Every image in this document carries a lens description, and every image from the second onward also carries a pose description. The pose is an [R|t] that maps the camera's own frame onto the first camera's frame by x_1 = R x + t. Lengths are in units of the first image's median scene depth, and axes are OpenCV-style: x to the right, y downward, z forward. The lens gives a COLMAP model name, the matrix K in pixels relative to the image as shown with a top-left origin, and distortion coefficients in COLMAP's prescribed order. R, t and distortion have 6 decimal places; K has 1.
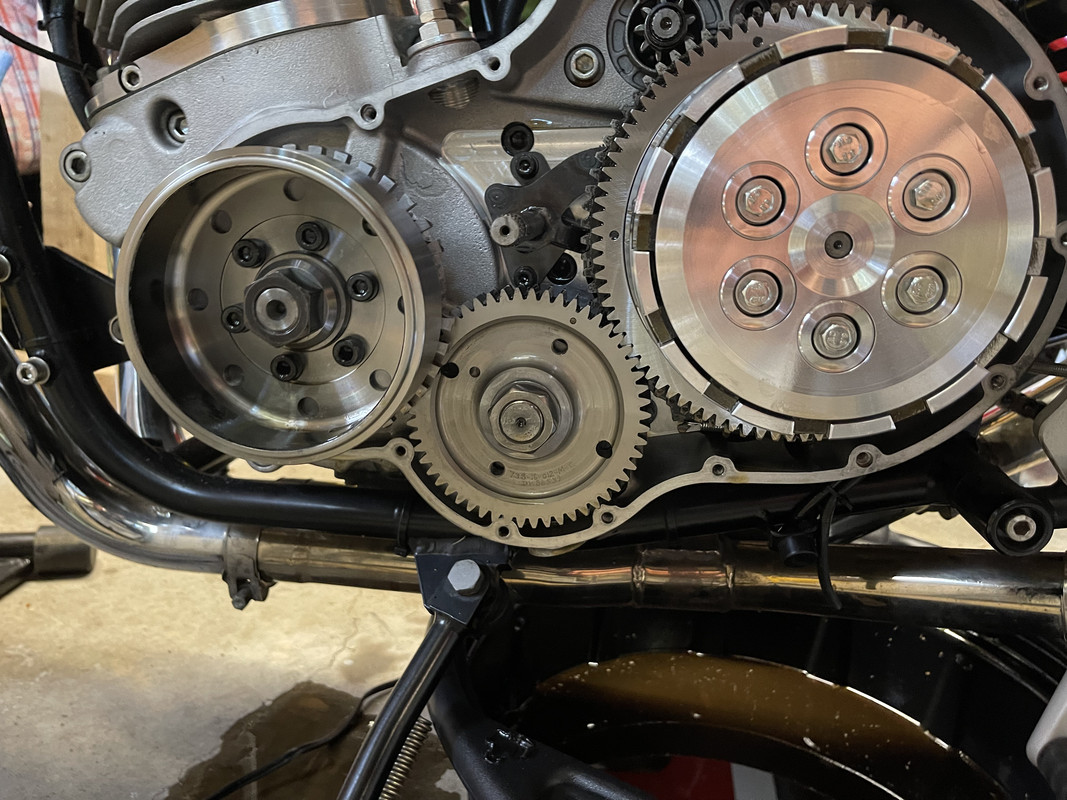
lens RADIAL K [[777.7, 0, 533.6], [0, 777.7, 391.6], [0, 0, 1]] dist [0.066606, -0.101904]
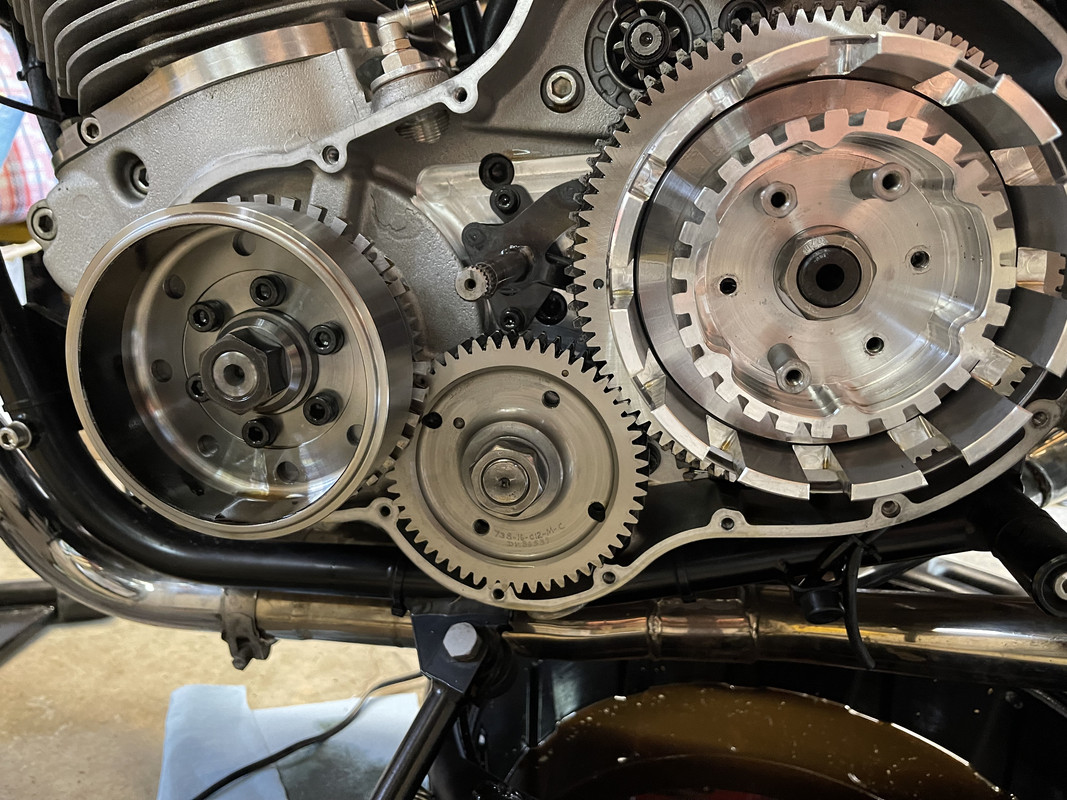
lens RADIAL K [[770.9, 0, 533.5], [0, 770.9, 400.0], [0, 0, 1]] dist [0.059743, -0.088498]
pose [[0.997681, -0.038802, -0.055914, 0.063802], [0.038974, 0.999238, 0.001976, -0.051886], [0.055795, -0.004150, 0.998434, 0.083128]]
